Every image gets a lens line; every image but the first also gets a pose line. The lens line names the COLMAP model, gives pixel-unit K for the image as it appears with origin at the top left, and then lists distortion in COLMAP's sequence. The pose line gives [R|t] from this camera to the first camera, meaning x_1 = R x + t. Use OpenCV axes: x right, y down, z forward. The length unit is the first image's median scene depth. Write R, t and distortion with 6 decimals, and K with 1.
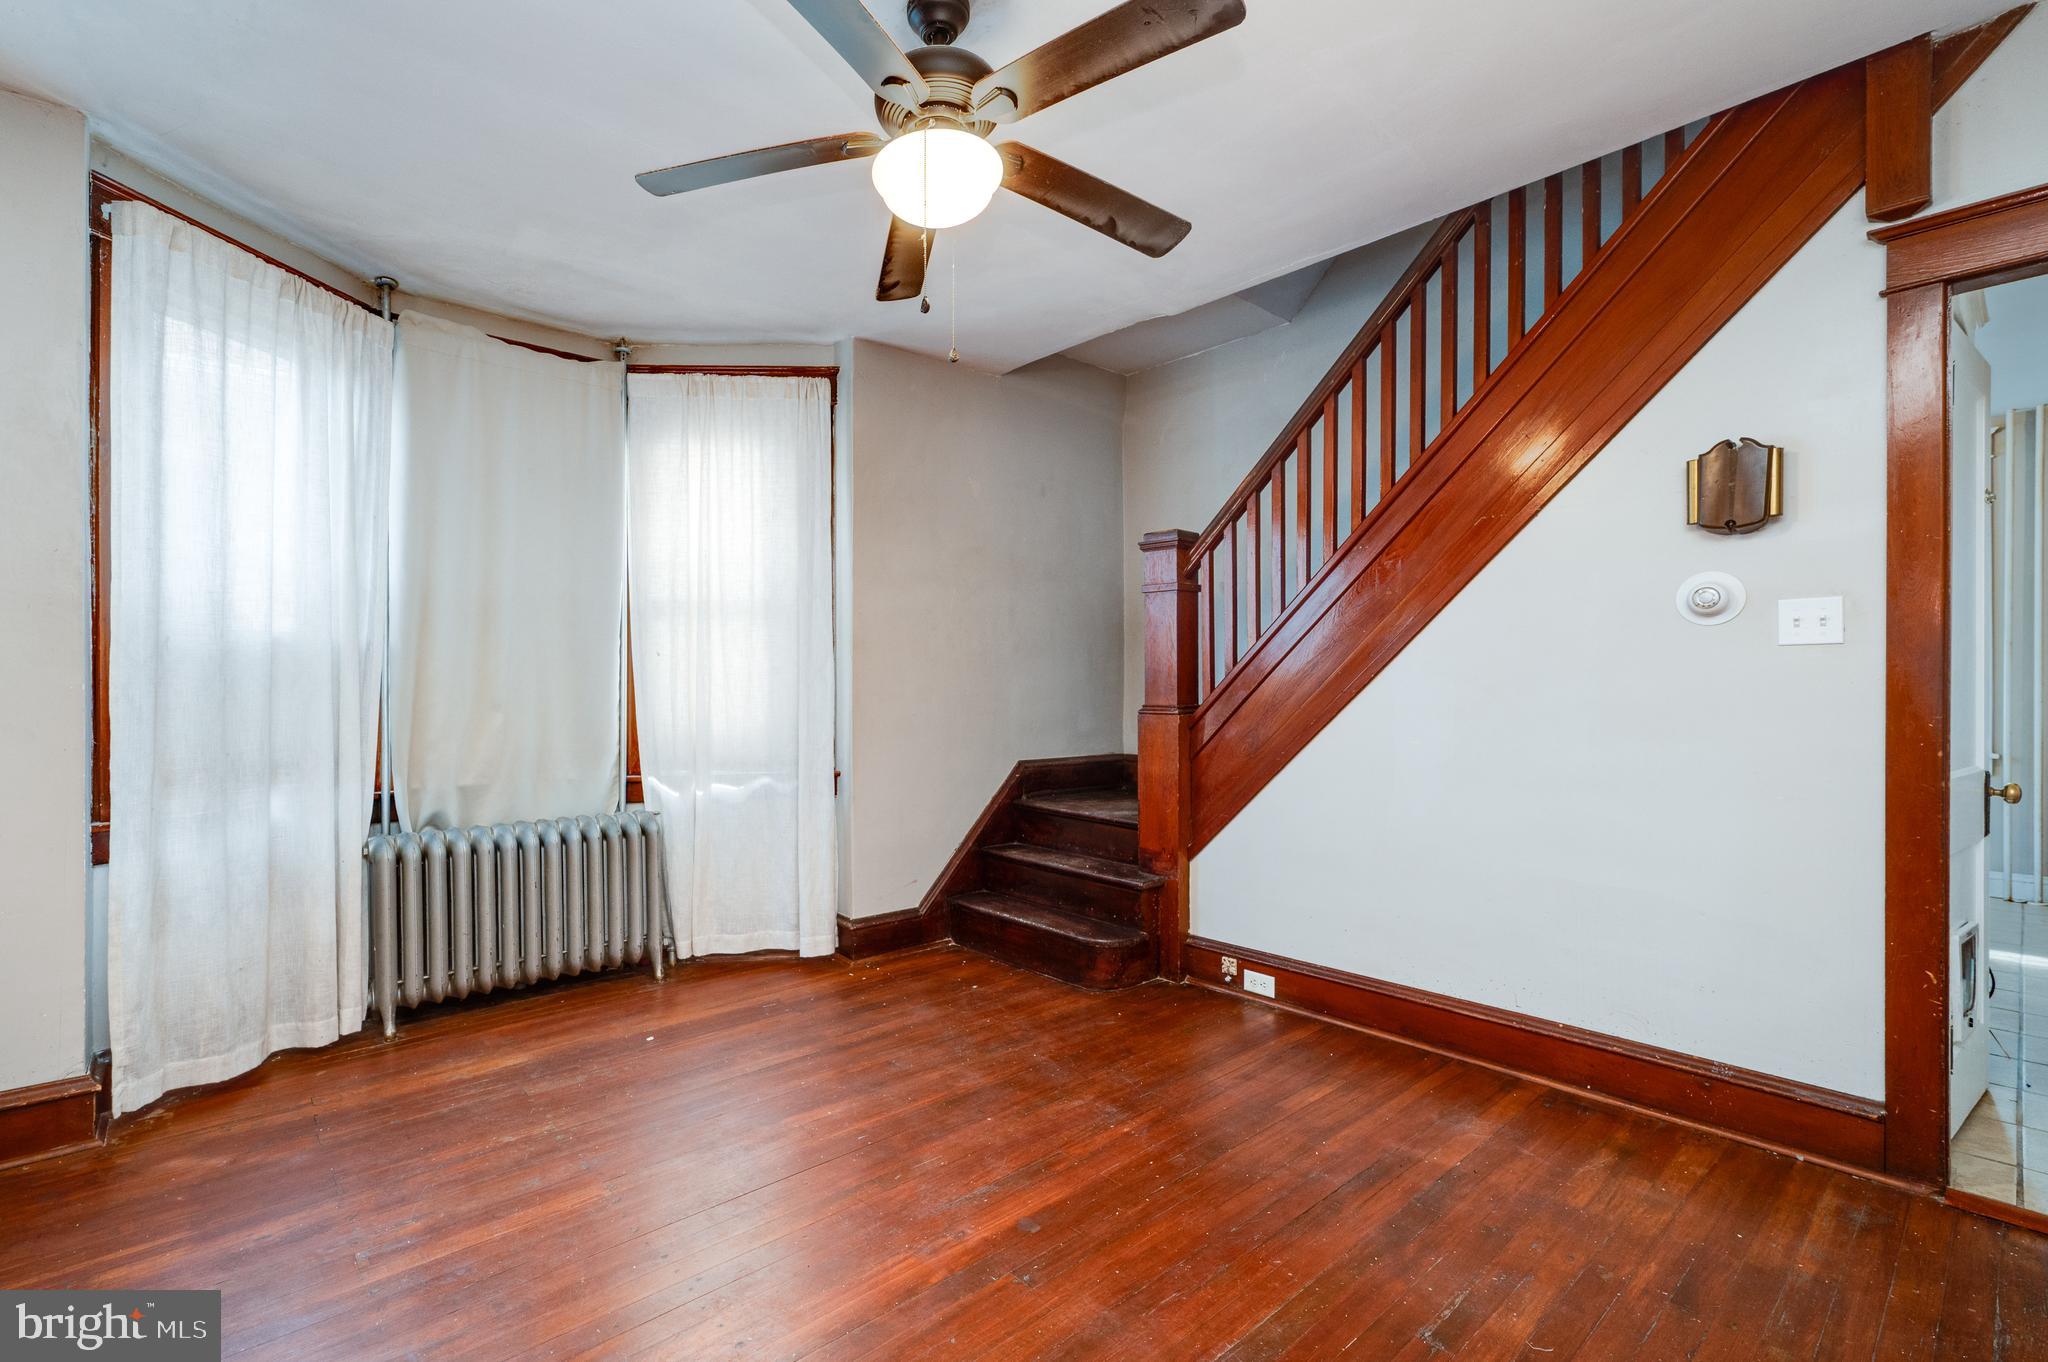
lens RADIAL K [[888.2, 0, 1022.3], [0, 888.2, 689.3], [0, 0, 1]] dist [-0.002104, -0.000377]
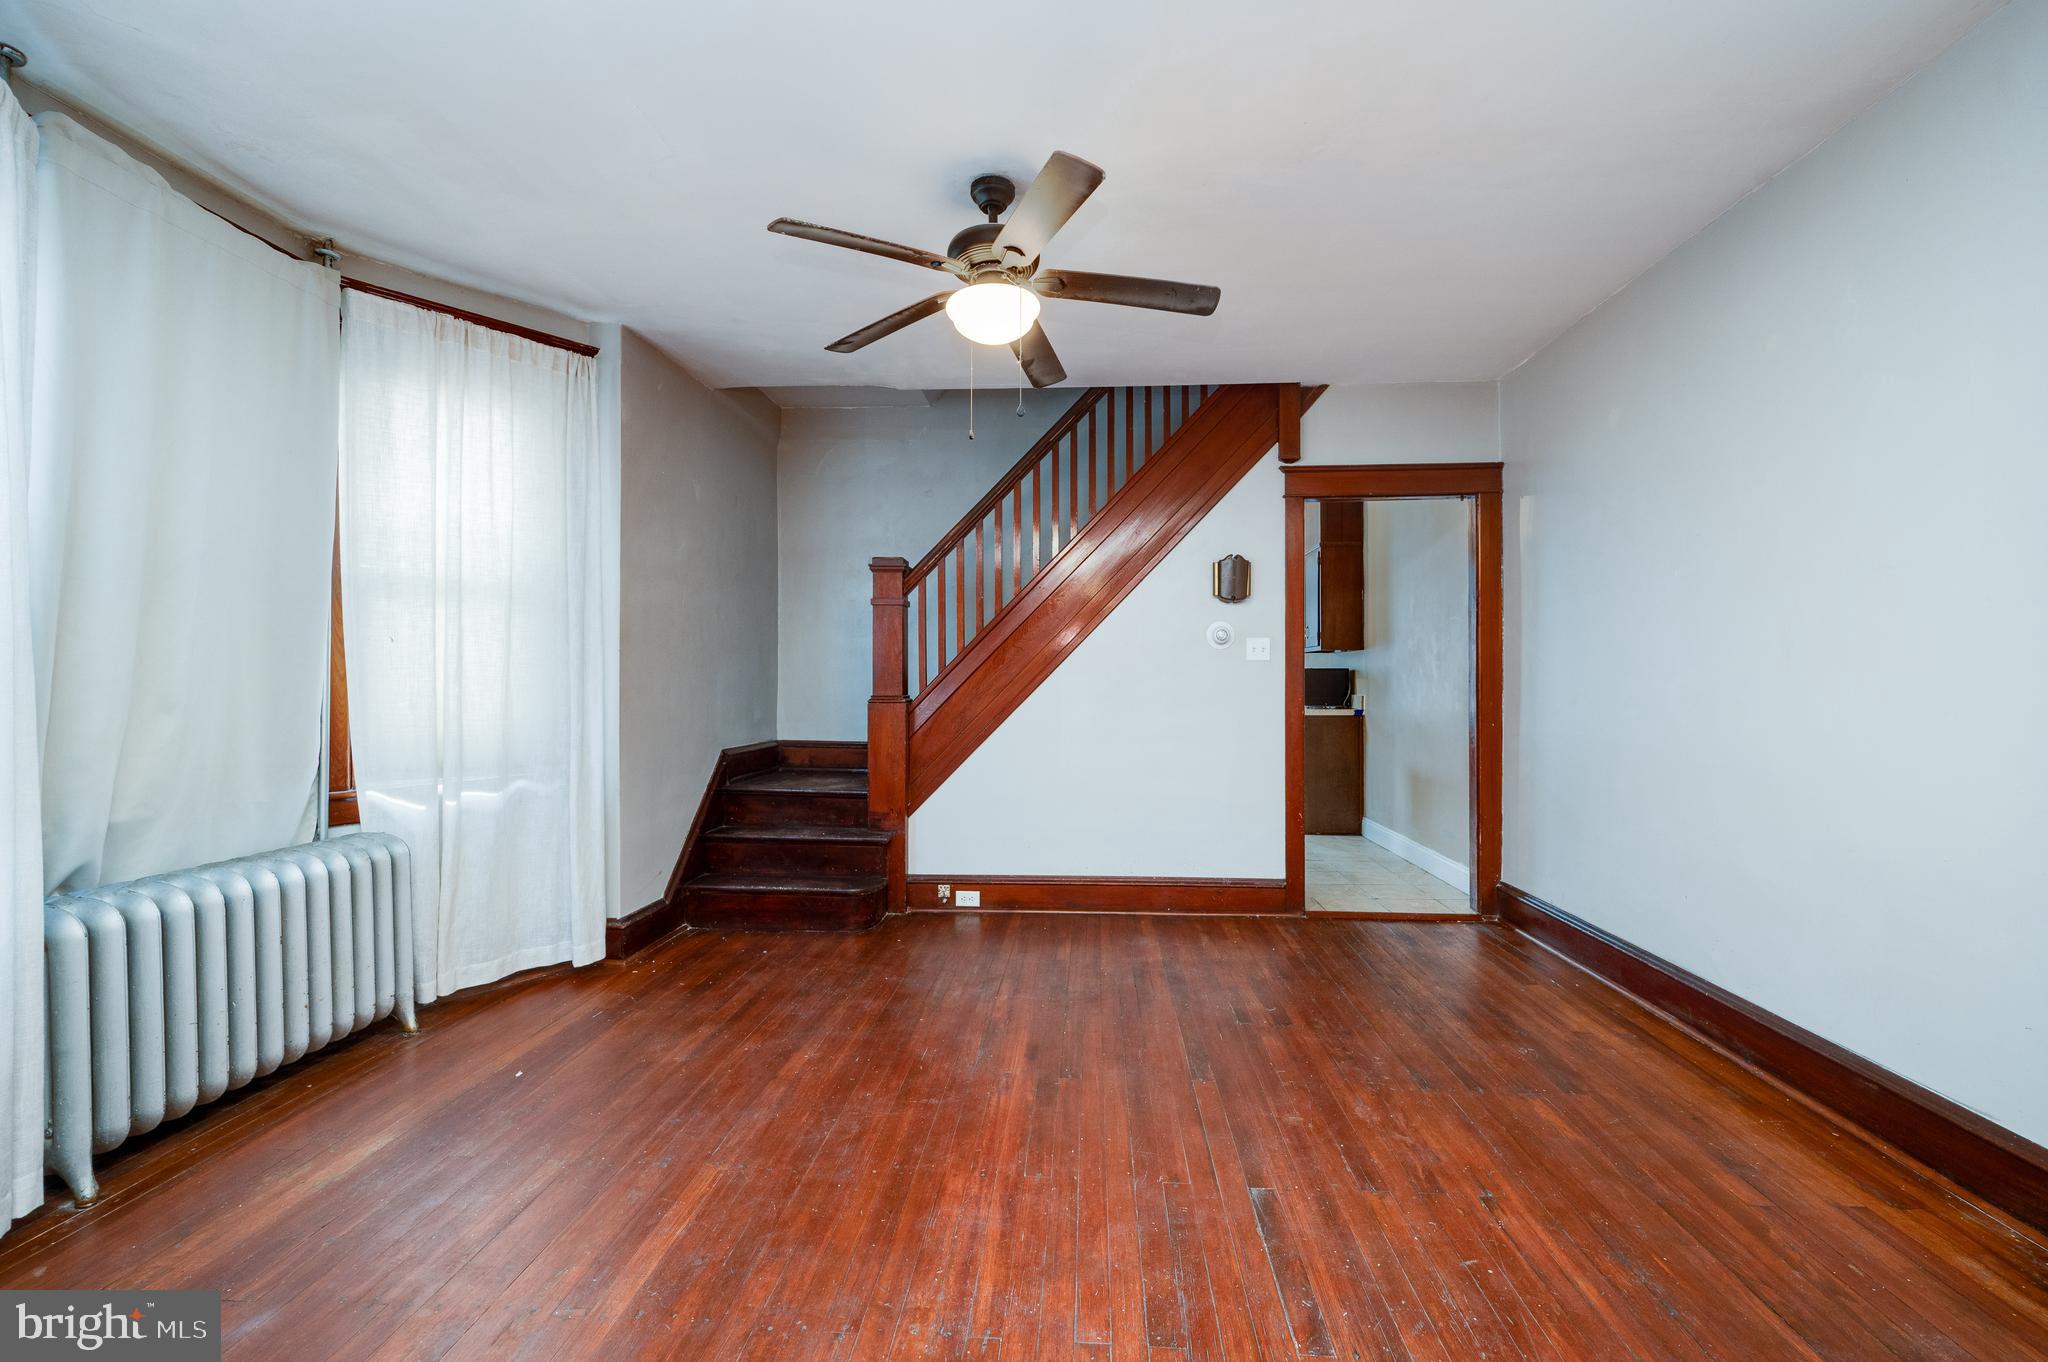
lens RADIAL K [[817.4, 0, 1050.3], [0, 817.4, 675.8], [0, 0, 1]] dist [0.000980, 0.000075]
pose [[0.691595, 0.007291, 0.722249, -0.537941], [0.000456, 0.999944, -0.010531, 0.001845], [-0.722286, 0.007613, 0.691553, 0.035132]]
